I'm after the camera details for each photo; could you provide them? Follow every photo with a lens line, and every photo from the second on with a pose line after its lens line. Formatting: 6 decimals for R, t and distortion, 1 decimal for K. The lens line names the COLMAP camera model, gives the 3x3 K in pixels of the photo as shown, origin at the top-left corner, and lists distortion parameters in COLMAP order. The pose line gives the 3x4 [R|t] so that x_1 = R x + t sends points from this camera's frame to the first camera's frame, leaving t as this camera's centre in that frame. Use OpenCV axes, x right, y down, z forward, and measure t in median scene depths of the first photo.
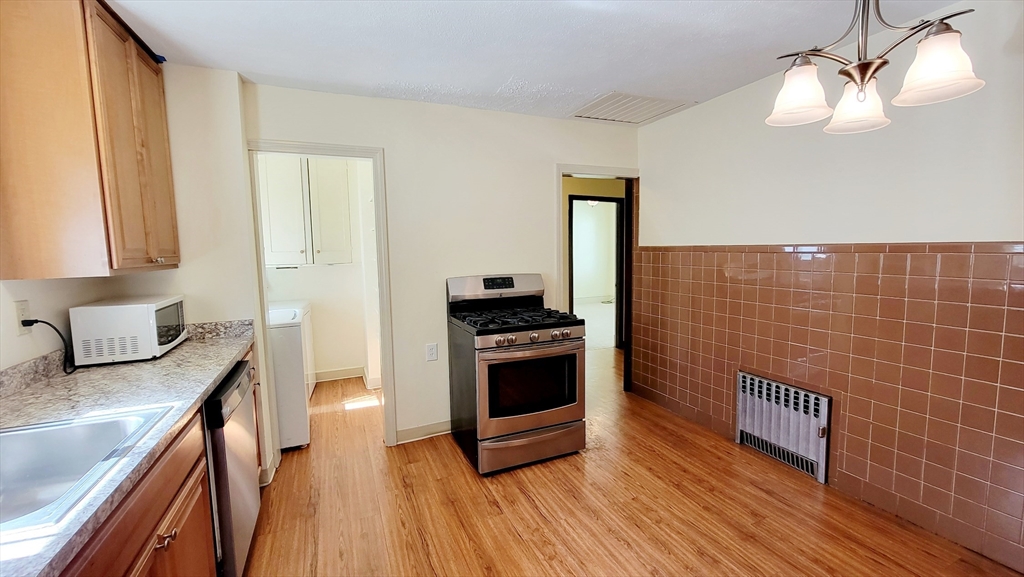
lens RADIAL K [[419.4, 0, 508.2], [0, 419.4, 285.7], [0, 0, 1]] dist [-0.002543, 0.000626]
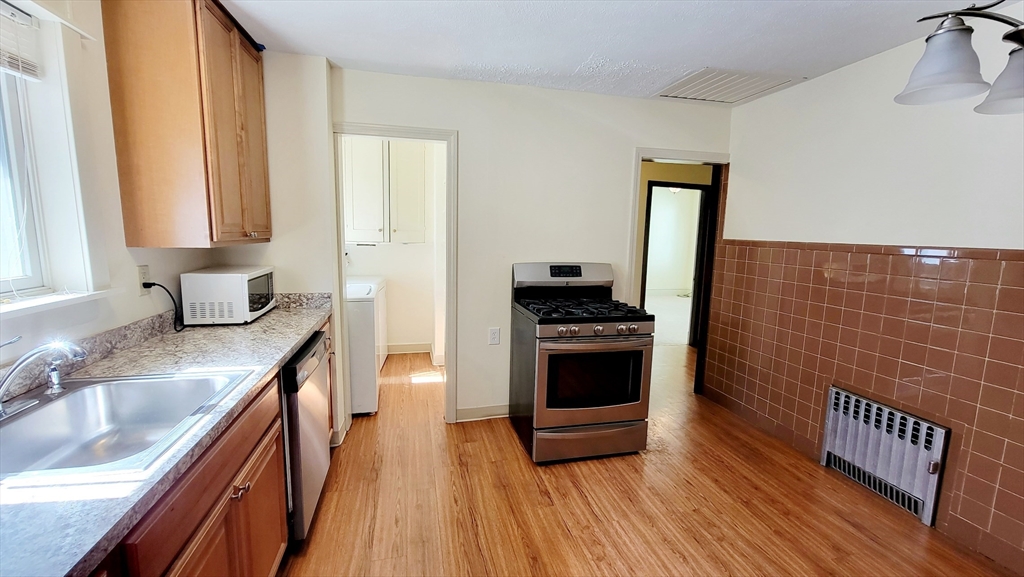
lens RADIAL K [[419.4, 0, 508.1], [0, 419.4, 285.2], [0, 0, 1]] dist [-0.002543, 0.000626]
pose [[0.984008, 0.062500, -0.166800, 0.013356], [-0.056068, 0.997500, 0.043002, -0.010545], [0.169071, -0.032962, 0.985053, 0.022253]]
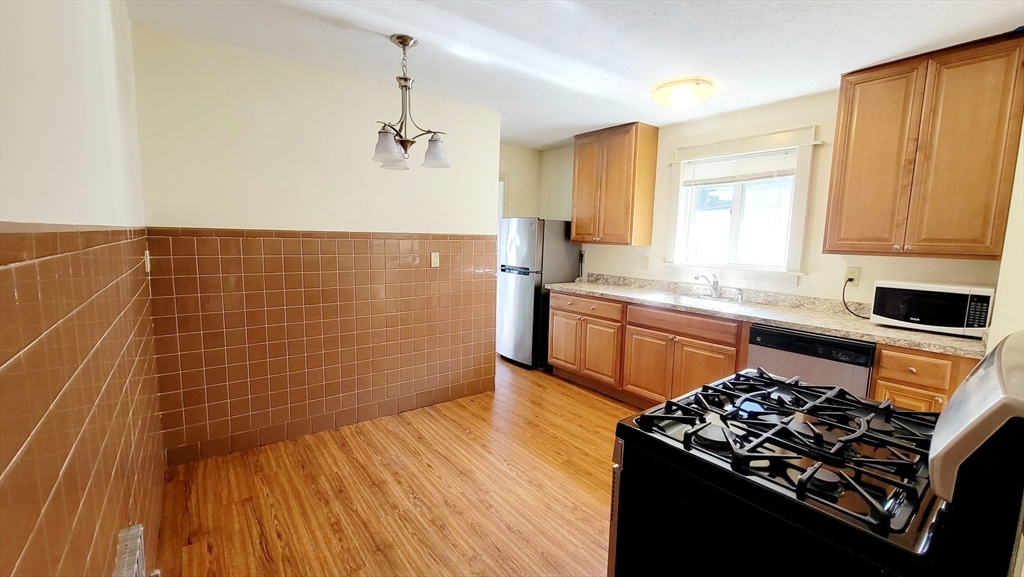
lens RADIAL K [[419.4, 0, 508.9], [0, 419.4, 290.2], [0, 0, 1]] dist [-0.002543, 0.000626]
pose [[-0.969611, 0.026608, -0.243202, 0.433557], [-0.028217, 0.975272, 0.219199, -0.139680], [0.243021, 0.219400, -0.944883, 1.531707]]
